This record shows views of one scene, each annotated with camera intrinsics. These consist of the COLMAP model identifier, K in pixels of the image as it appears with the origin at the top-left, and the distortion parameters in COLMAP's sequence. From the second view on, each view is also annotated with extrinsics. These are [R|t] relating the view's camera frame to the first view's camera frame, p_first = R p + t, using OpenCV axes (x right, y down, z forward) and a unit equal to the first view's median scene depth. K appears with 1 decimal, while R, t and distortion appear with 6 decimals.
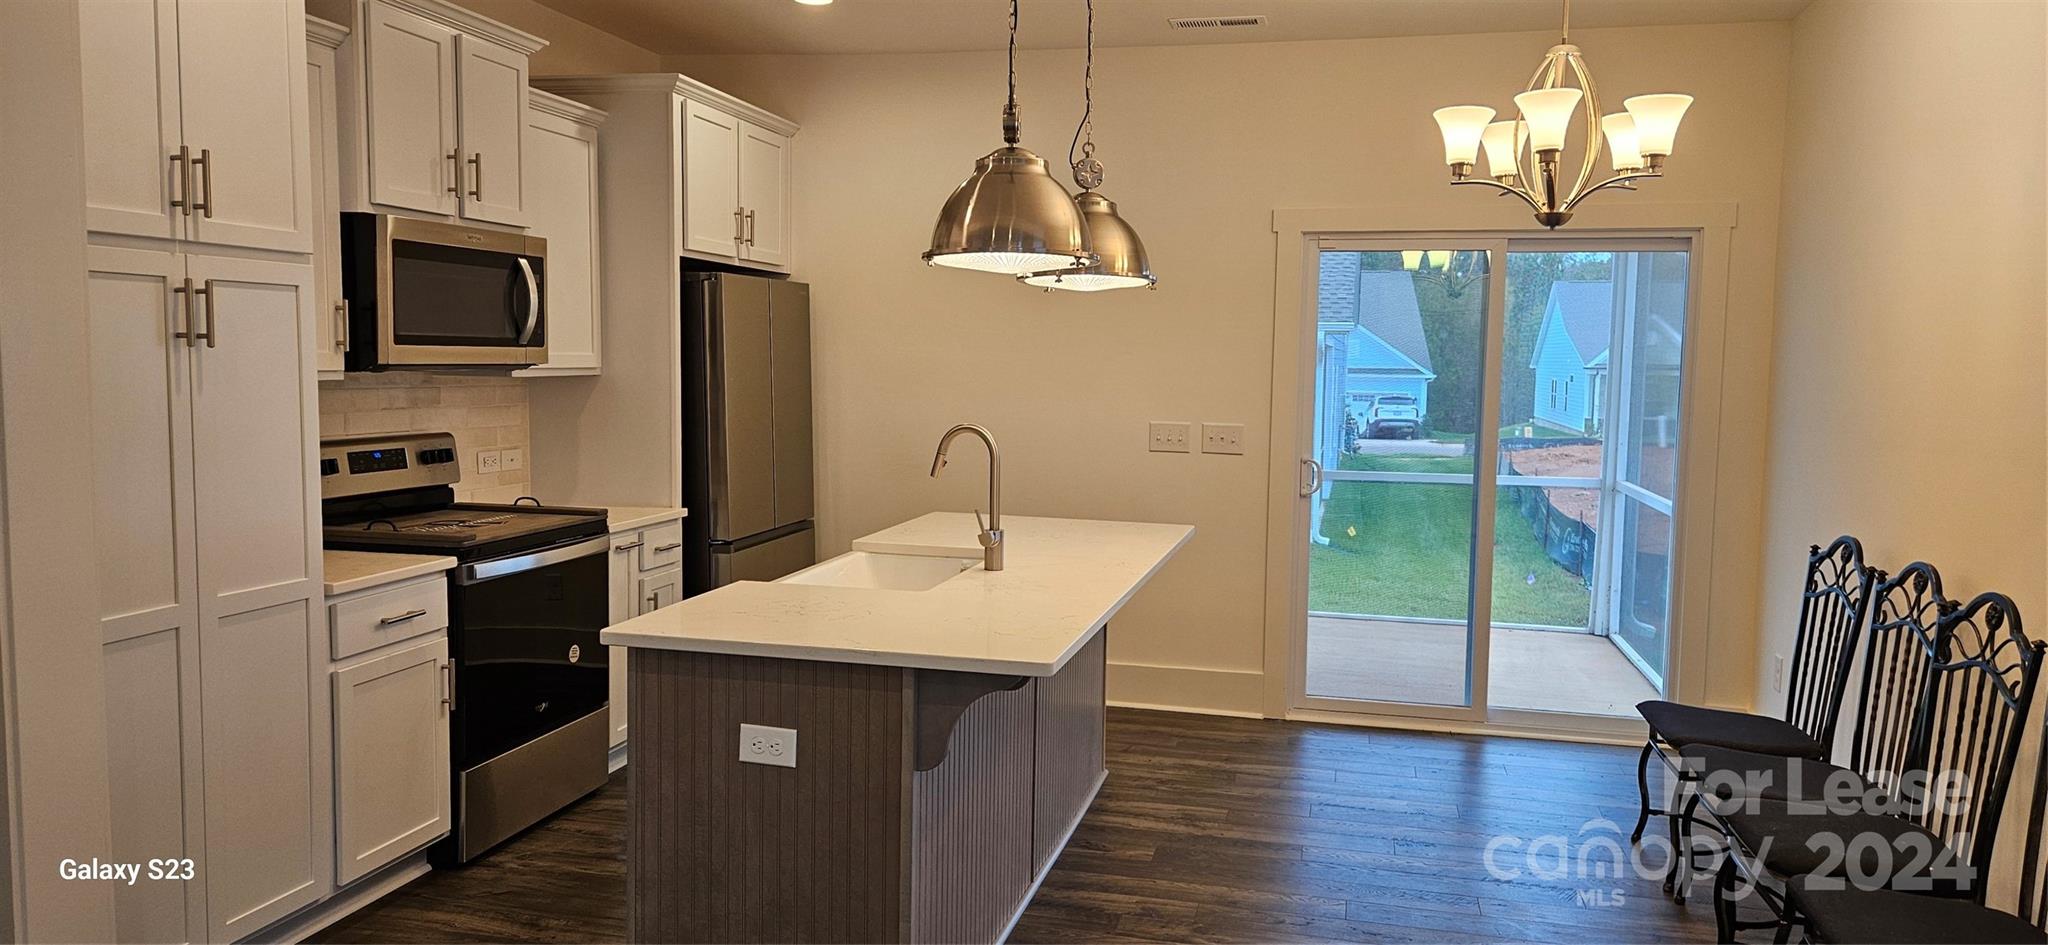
lens RADIAL K [[1351.0, 0, 1053.7], [0, 1351.0, 466.4], [0, 0, 1]] dist [0.077203, -0.006073]
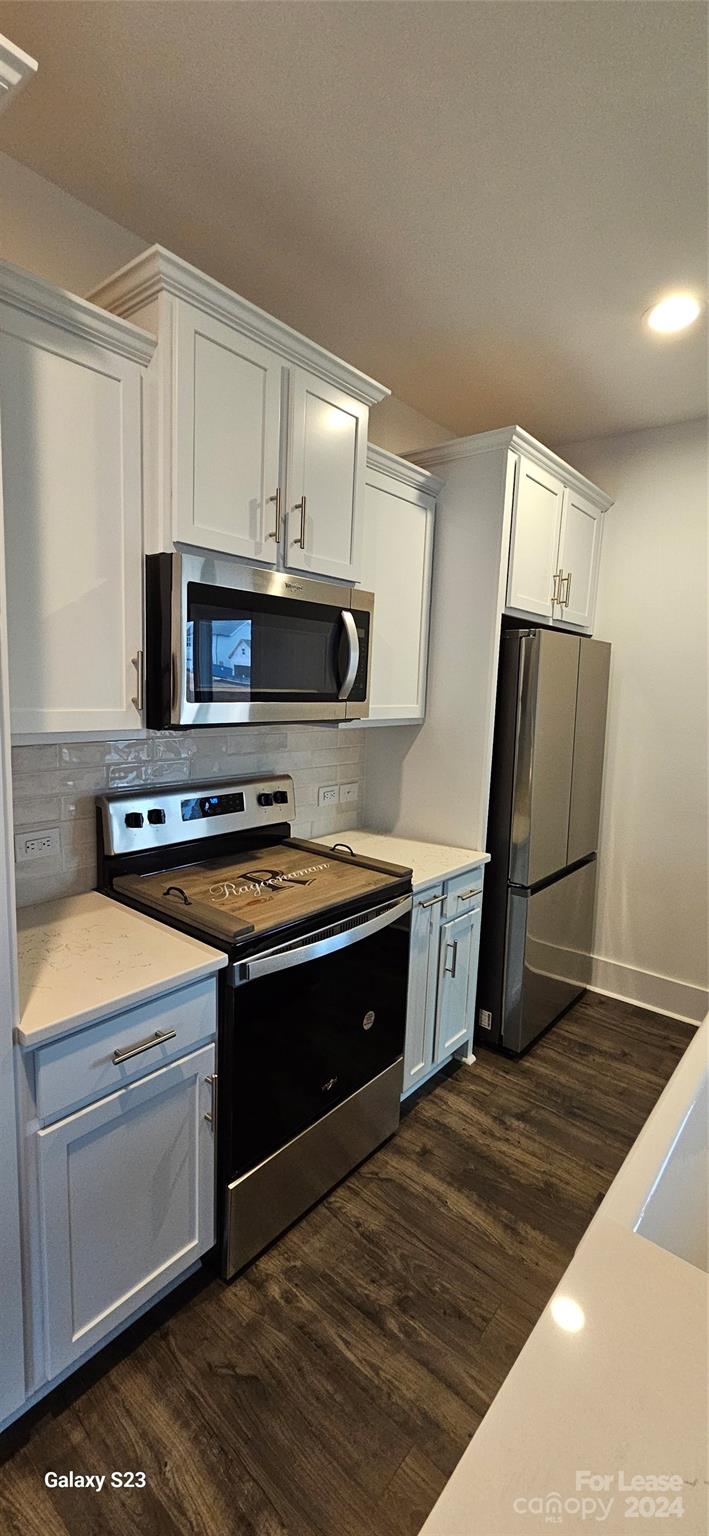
lens RADIAL K [[629.2, 0, 346.0], [0, 629.2, 764.7], [0, 0, 1]] dist [0.001548, 0.000860]
pose [[0.884036, 0.077158, -0.461007, -0.167635], [-0.060076, 0.996857, 0.051640, -0.064259], [0.463542, -0.017956, 0.885893, 0.581748]]
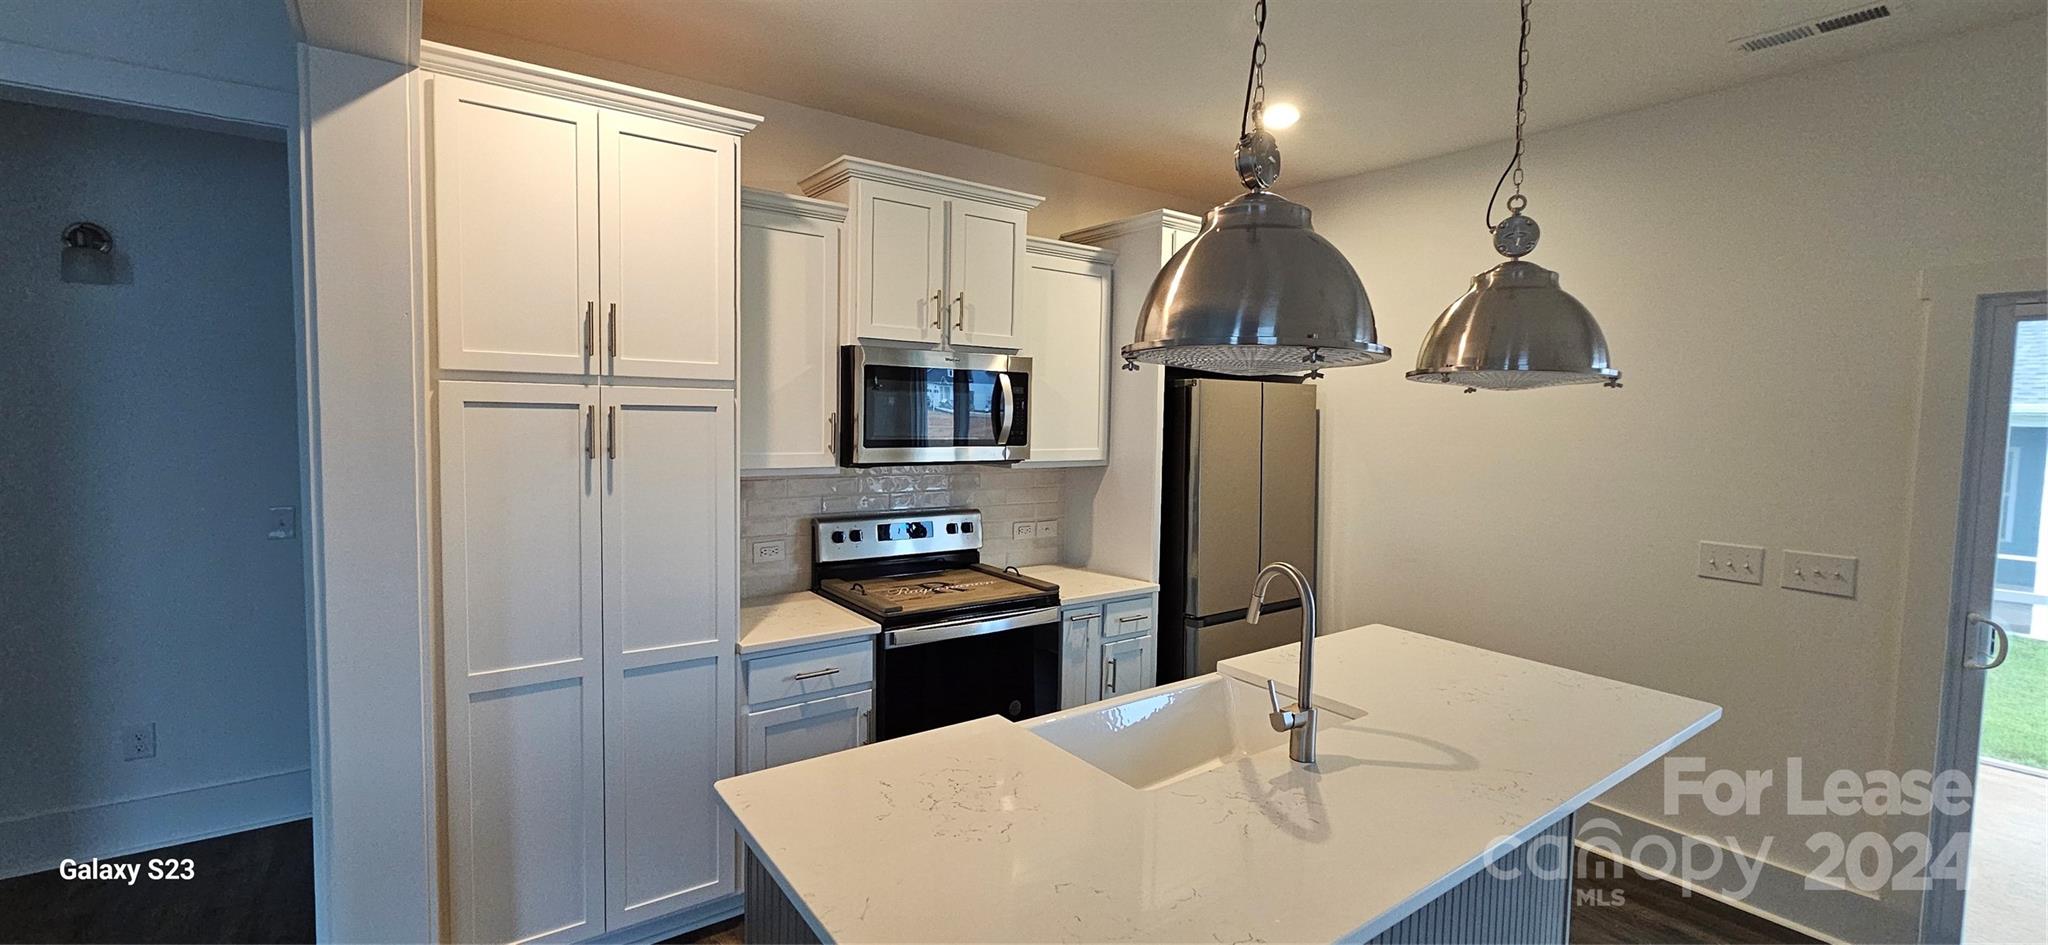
lens RADIAL K [[838.9, 0, 1031.3], [0, 838.9, 463.6], [0, 0, 1]] dist [0.001548, 0.000860]
pose [[0.758108, 0.037234, -0.651065, 0.118692], [-0.060974, 0.998042, -0.013922, -0.061573], [0.649272, 0.050252, 0.758895, 0.437253]]
